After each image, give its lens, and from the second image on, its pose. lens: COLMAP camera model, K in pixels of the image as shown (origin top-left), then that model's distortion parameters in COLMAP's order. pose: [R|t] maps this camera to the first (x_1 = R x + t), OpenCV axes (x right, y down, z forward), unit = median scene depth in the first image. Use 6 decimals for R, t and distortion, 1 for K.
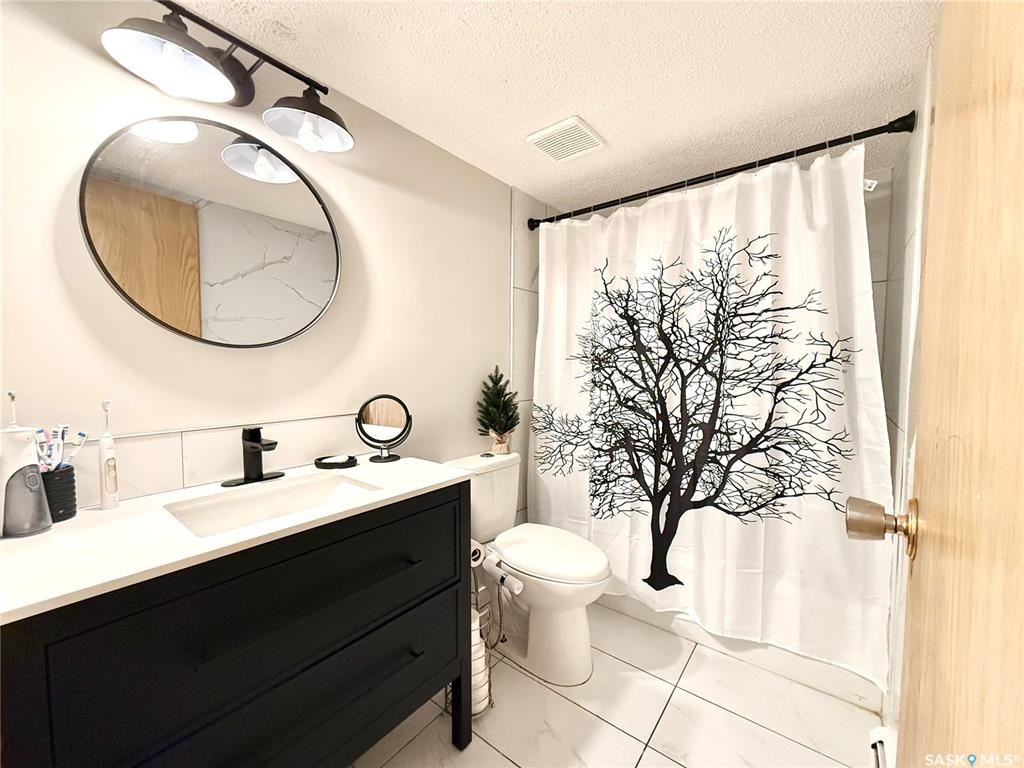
lens RADIAL K [[412.1, 0, 512.4], [0, 412.1, 384.9], [0, 0, 1]] dist [0.000215, 0.000295]
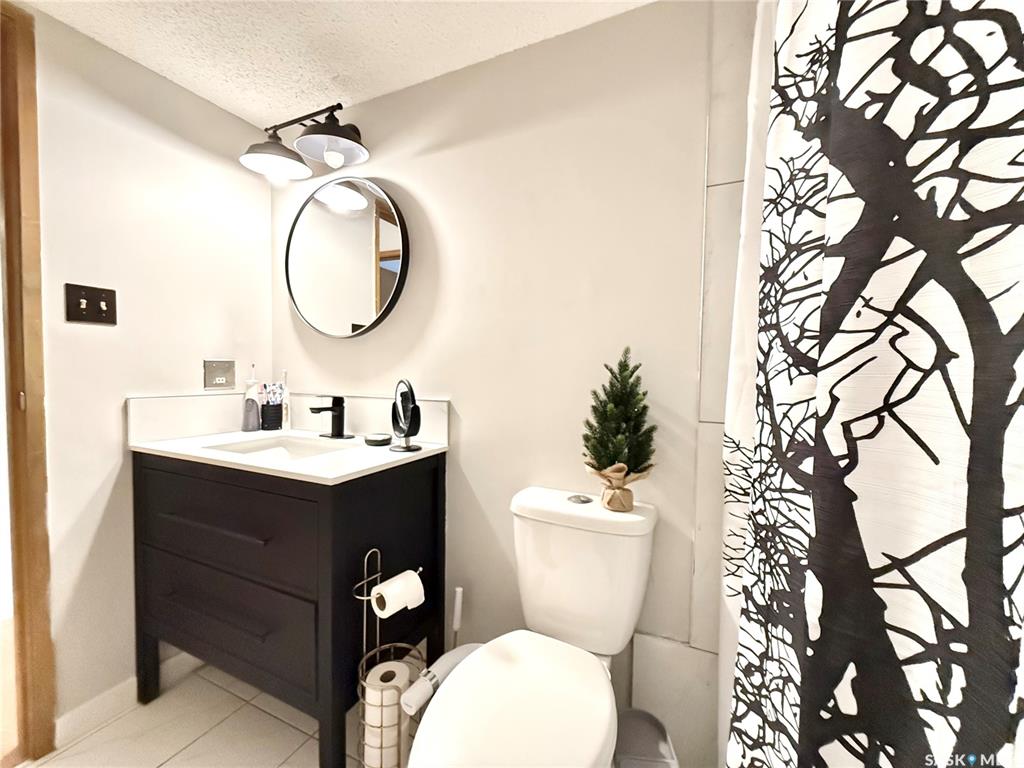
lens RADIAL K [[412.1, 0, 514.3], [0, 412.1, 383.5], [0, 0, 1]] dist [0.000215, 0.000295]
pose [[0.228484, 0.031415, -0.973041, 0.513899], [-0.062038, 0.997918, 0.017651, 0.002062], [0.971569, 0.056332, 0.229957, 0.811005]]
